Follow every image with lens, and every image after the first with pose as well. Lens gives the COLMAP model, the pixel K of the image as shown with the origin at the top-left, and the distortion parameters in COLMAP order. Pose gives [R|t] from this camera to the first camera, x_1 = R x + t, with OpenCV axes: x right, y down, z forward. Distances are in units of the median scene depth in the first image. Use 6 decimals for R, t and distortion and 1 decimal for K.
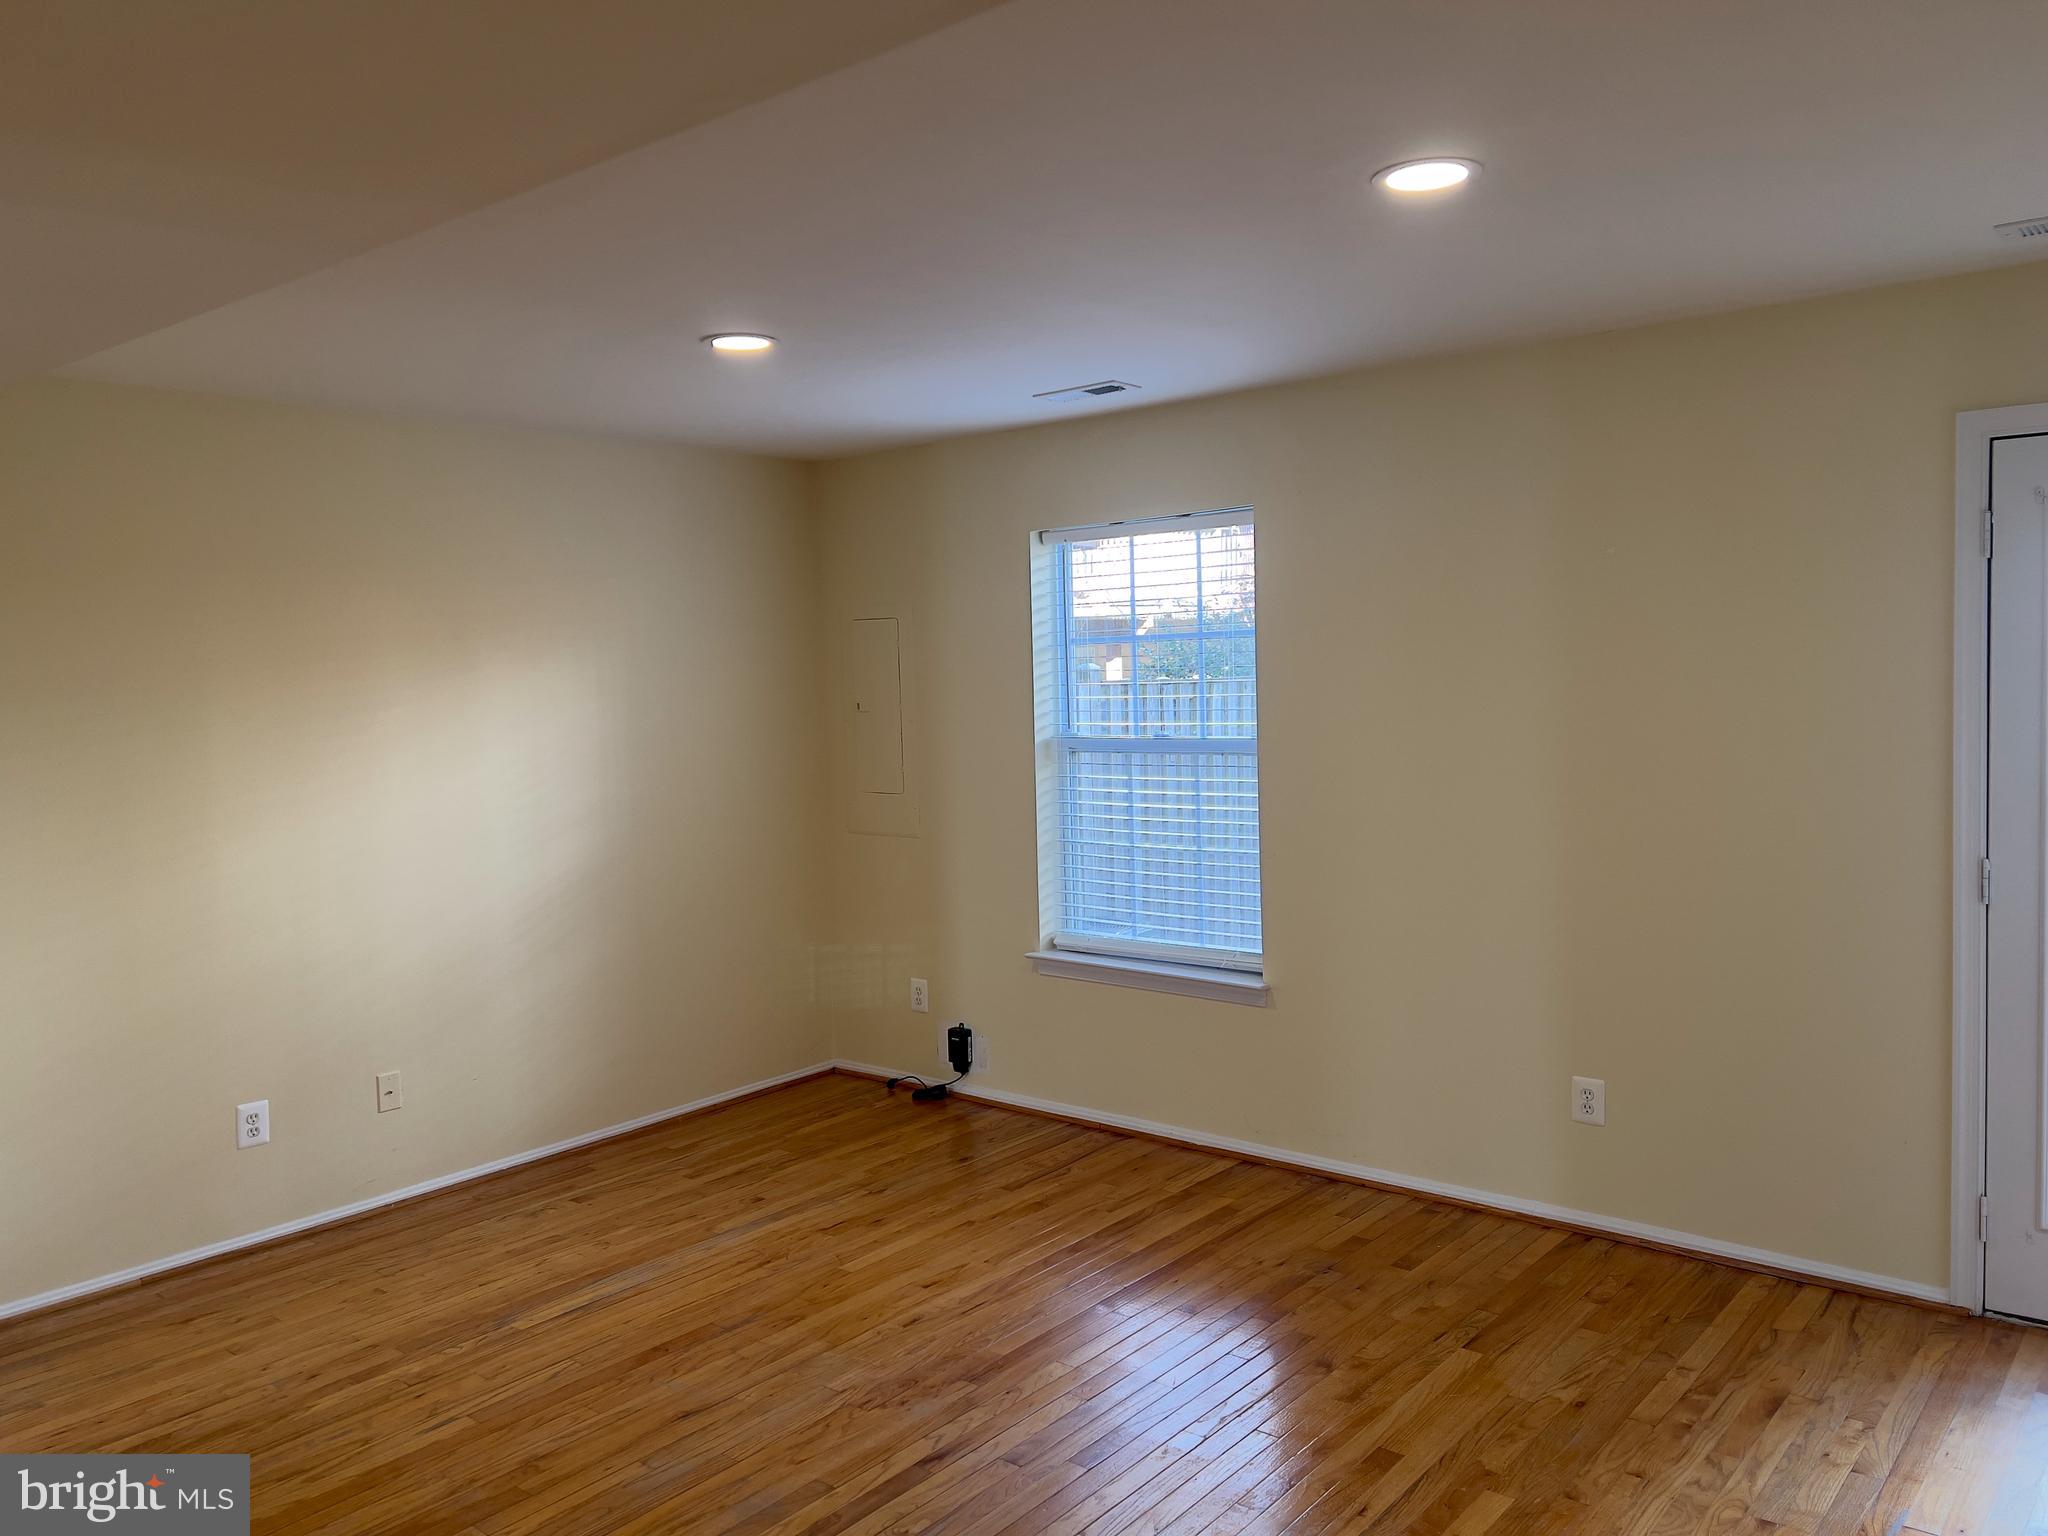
lens RADIAL K [[1553.5, 0, 984.7], [0, 1553.5, 690.2], [0, 0, 1]] dist [0.028742, -0.025341]
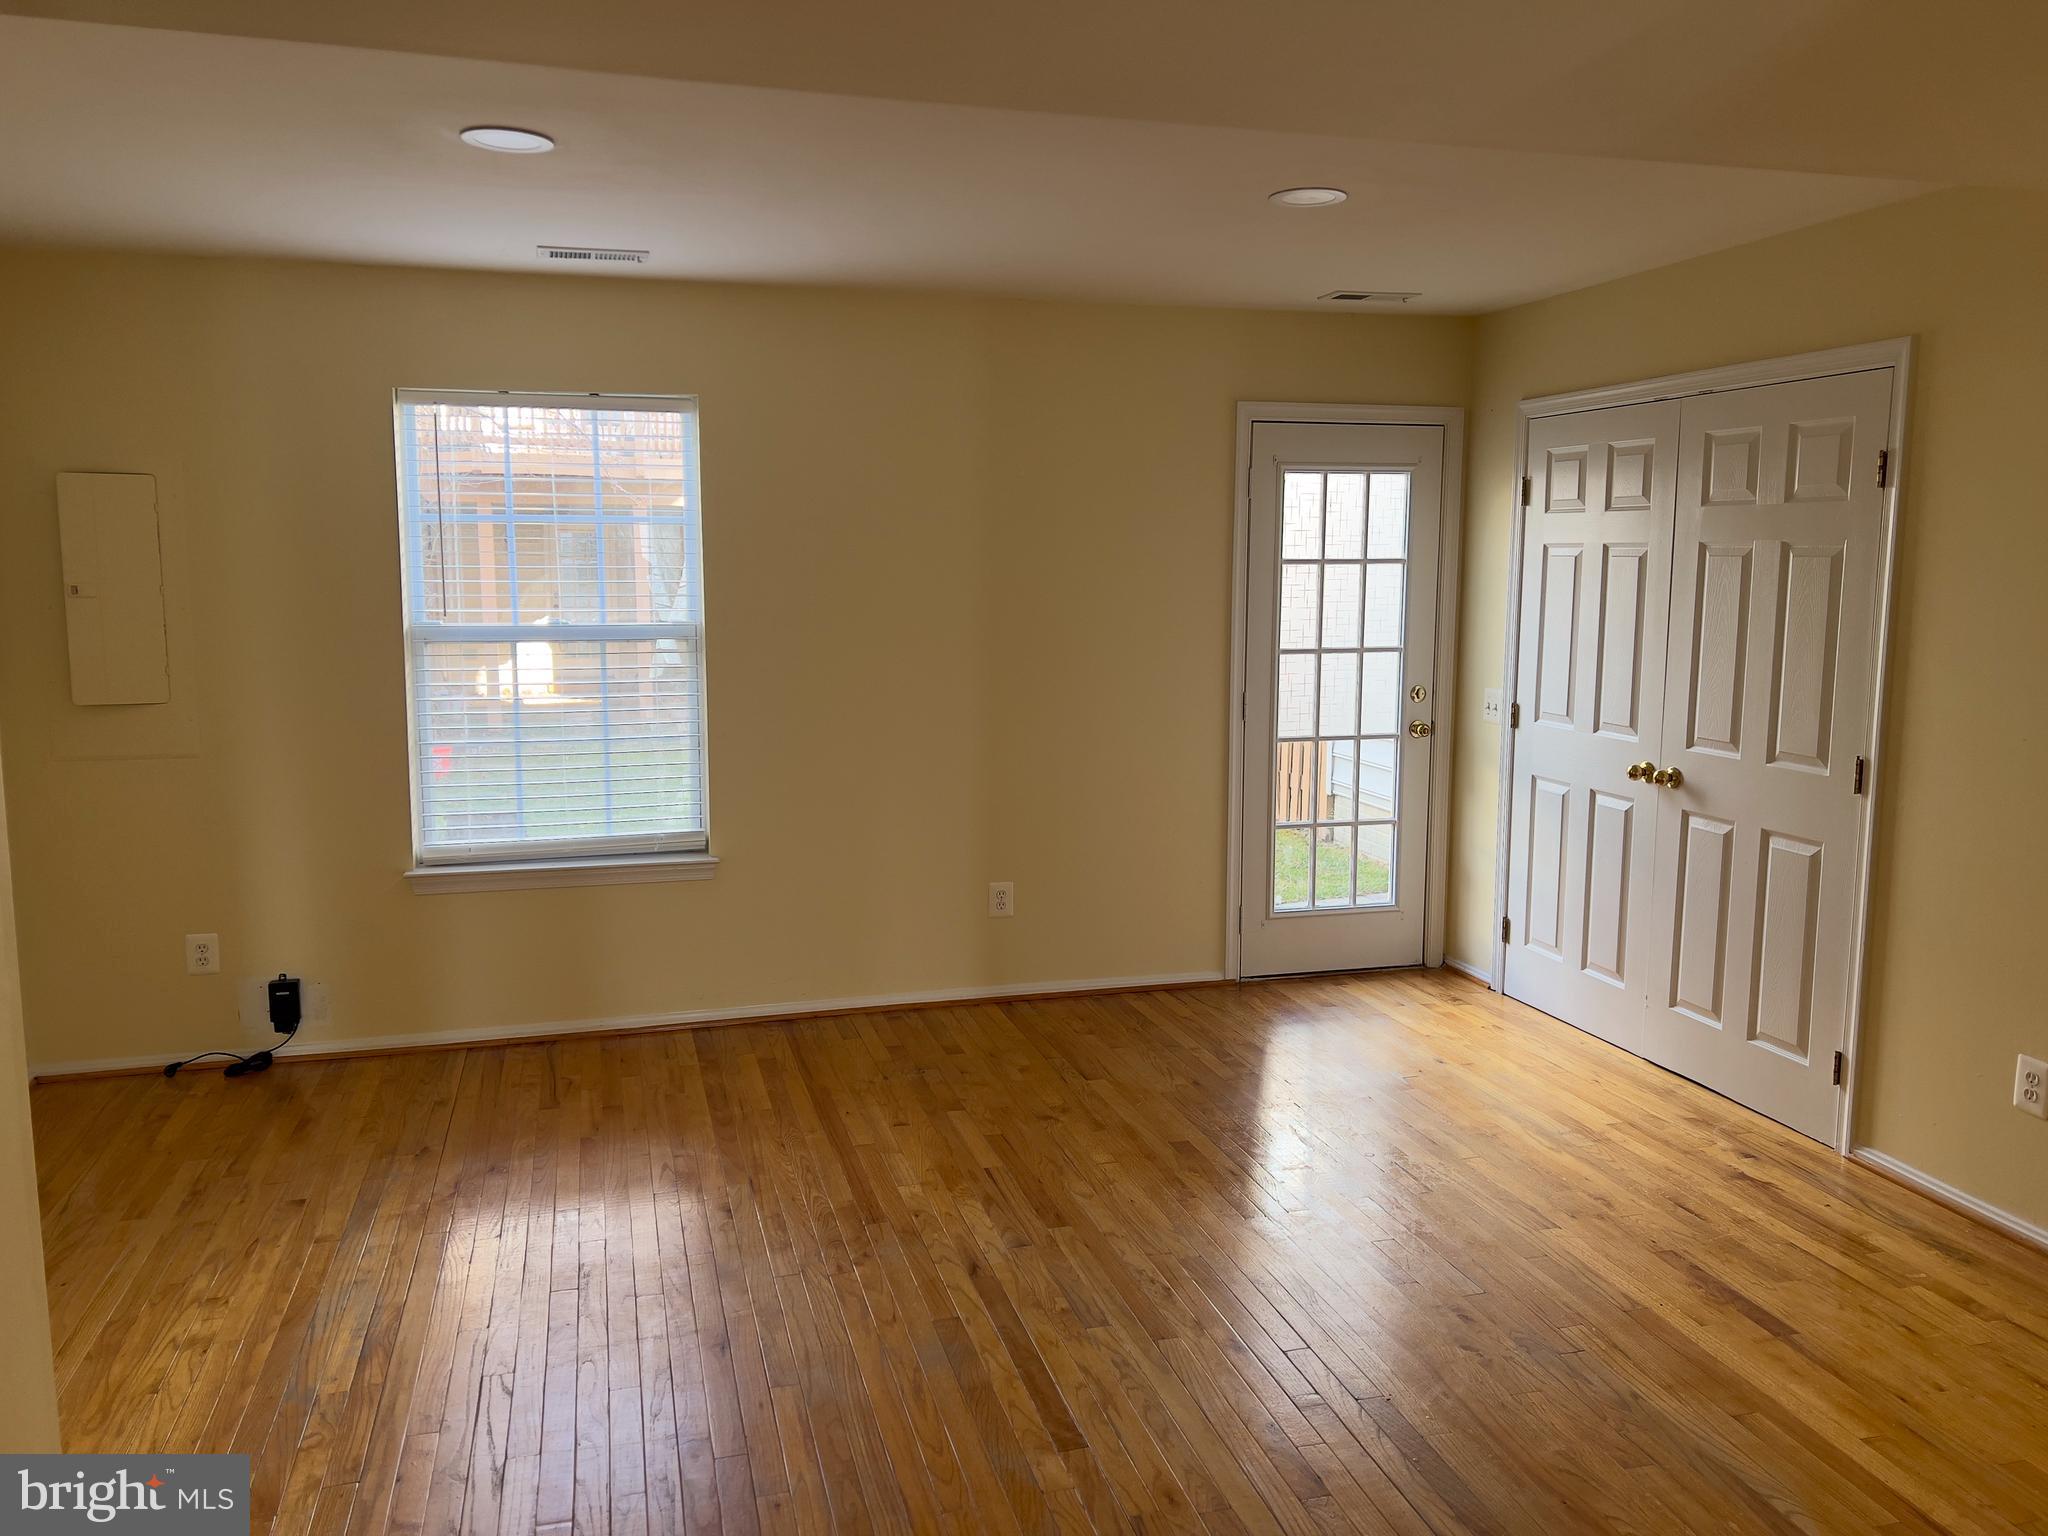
lens RADIAL K [[1553.5, 0, 1014.9], [0, 1553.5, 767.8], [0, 0, 1]] dist [0.028742, -0.025341]
pose [[0.564603, -0.084542, 0.821021, -0.616646], [0.004329, 0.995030, 0.099483, 0.029577], [-0.825351, -0.052615, 0.562163, 0.277772]]
